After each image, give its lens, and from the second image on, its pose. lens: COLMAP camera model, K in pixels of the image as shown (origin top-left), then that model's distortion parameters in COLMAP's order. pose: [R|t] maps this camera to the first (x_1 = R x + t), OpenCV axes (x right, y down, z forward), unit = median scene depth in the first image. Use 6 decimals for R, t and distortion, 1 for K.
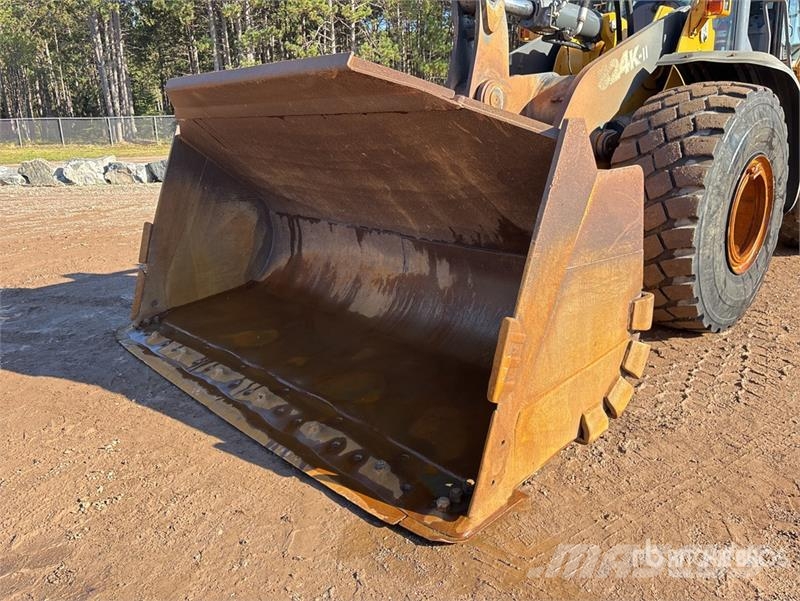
lens RADIAL K [[600.7, 0, 400.0], [0, 600.7, 300.5], [0, 0, 1]] dist [0.082244, -0.096594]
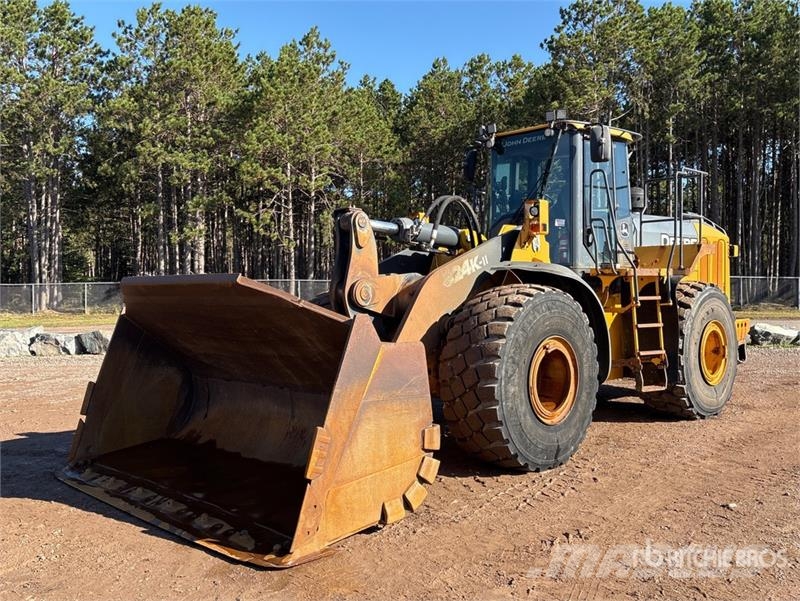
lens RADIAL K [[734.6, 0, 400.0], [0, 734.6, 300.5], [0, 0, 1]] dist [0.026500, 0.000315]
pose [[0.999129, 0.014641, 0.039069, 0.181370], [-0.003593, 0.963124, -0.269034, 0.135343], [-0.041567, 0.268659, 0.962338, -0.615837]]
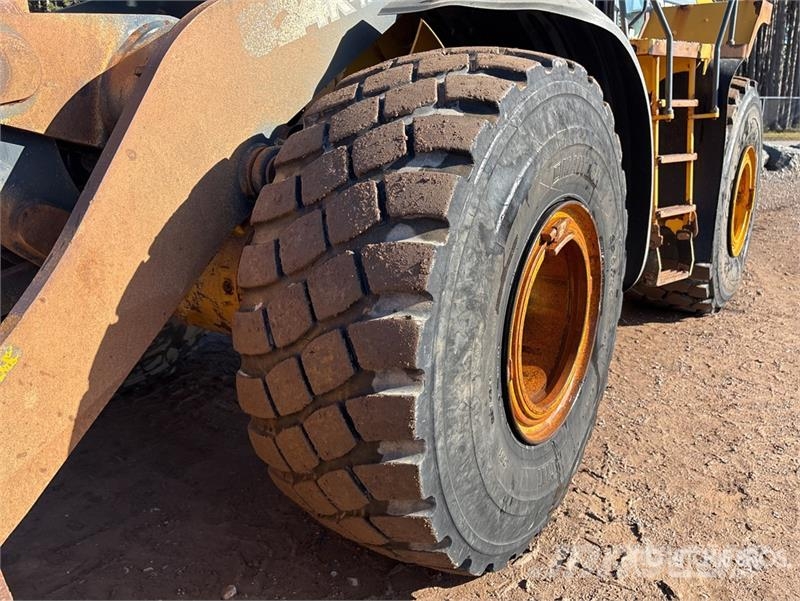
lens RADIAL K [[687.8, 0, 400.0], [0, 687.8, 300.5], [0, 0, 1]] dist [0.032654, -0.000613]
pose [[0.975246, -0.038242, 0.217793, 0.349327], [0.042330, 0.999004, -0.014132, -0.162991], [-0.217035, 0.023001, 0.975893, 0.515399]]
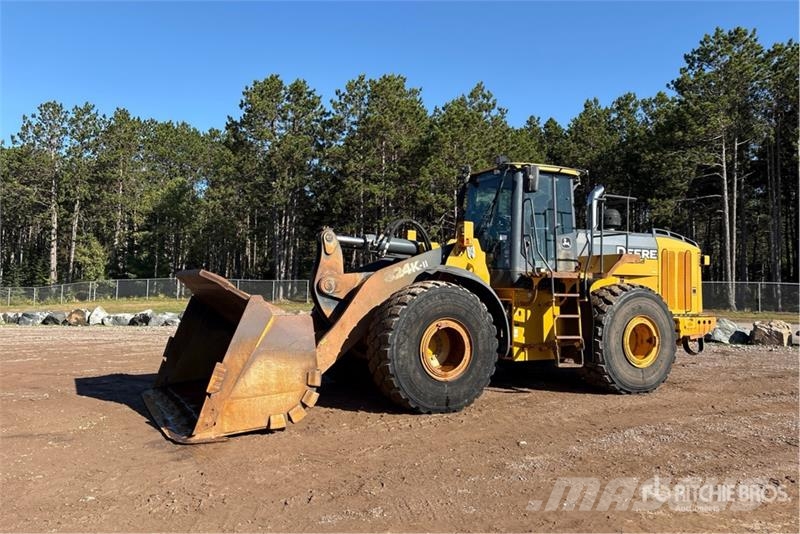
lens RADIAL K [[602.7, 0, 405.2], [0, 602.7, 263.4], [0, 0, 1]] dist [0.040780, -0.003655]
pose [[0.968470, 0.028054, -0.247546, 0.953161], [-0.106515, 0.944870, -0.309636, 0.210887], [0.225212, 0.326241, 0.918067, -0.865775]]
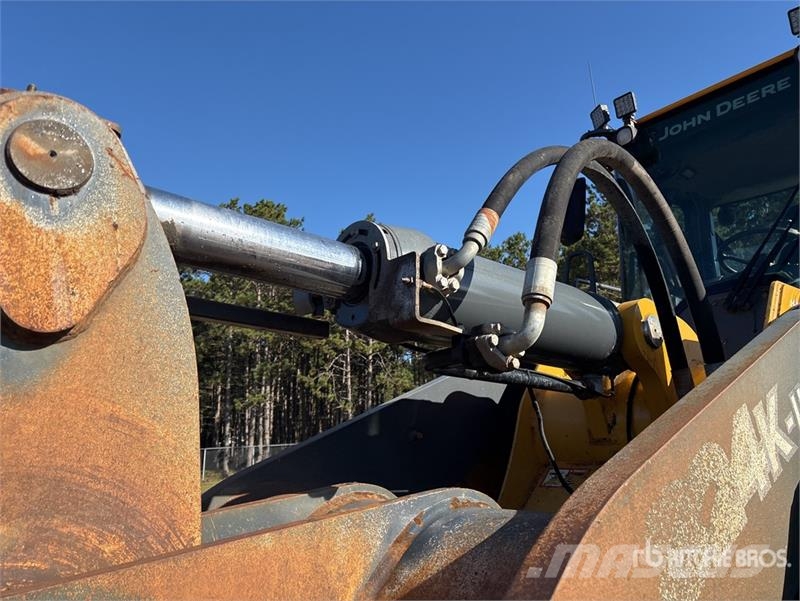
lens RADIAL K [[607.2, 0, 426.3], [0, 607.2, 286.6], [0, 0, 1]] dist [-0.002348, -0.004920]
pose [[0.999799, -0.019008, -0.006323, 0.281444], [0.013046, 0.857364, -0.514546, -0.373271], [0.015202, 0.514360, 0.857440, 0.872726]]
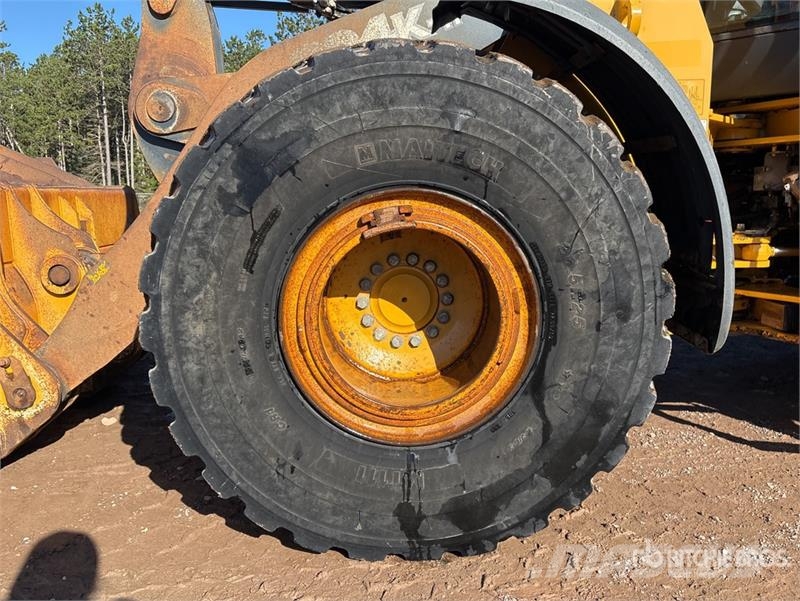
lens RADIAL K [[672.8, 0, 400.2], [0, 672.8, 308.1], [0, 0, 1]] dist [0.012565, 0.000074]
pose [[0.758875, 0.124125, -0.639298, 0.940061], [-0.195613, 0.979783, -0.041968, -0.131914], [0.621163, 0.156904, 0.767813, 0.644148]]
